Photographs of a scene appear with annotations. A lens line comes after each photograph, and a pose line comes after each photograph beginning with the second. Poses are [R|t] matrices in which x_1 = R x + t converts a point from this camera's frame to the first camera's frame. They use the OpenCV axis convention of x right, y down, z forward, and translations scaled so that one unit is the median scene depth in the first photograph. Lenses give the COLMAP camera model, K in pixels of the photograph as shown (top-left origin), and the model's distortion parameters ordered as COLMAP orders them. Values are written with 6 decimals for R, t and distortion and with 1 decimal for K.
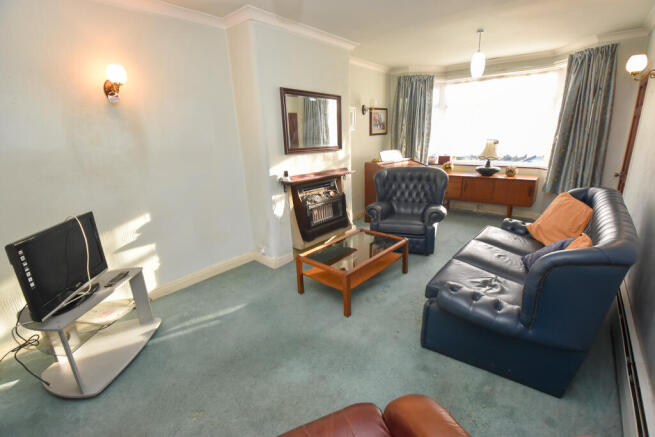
lens RADIAL K [[290.3, 0, 329.2], [0, 290.3, 219.2], [0, 0, 1]] dist [0.001268, -0.014449]
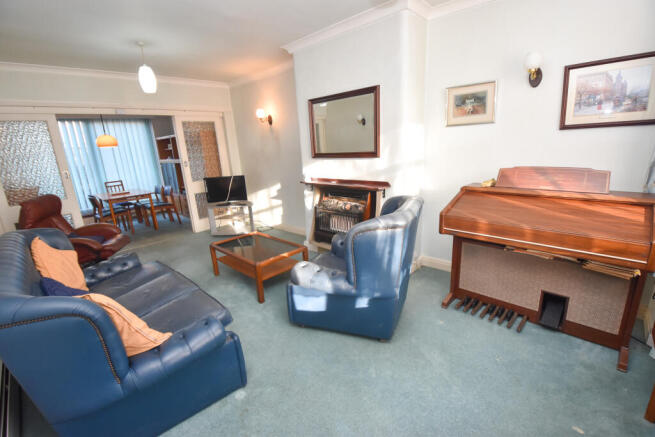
lens RADIAL K [[290.3, 0, 329.2], [0, 290.3, 219.2], [0, 0, 1]] dist [0.001268, -0.014449]
pose [[-0.046826, 0.280186, -0.958803, 0.972810], [-0.220541, 0.933270, 0.283496, -0.324584], [0.974253, 0.224730, 0.018091, 1.058917]]
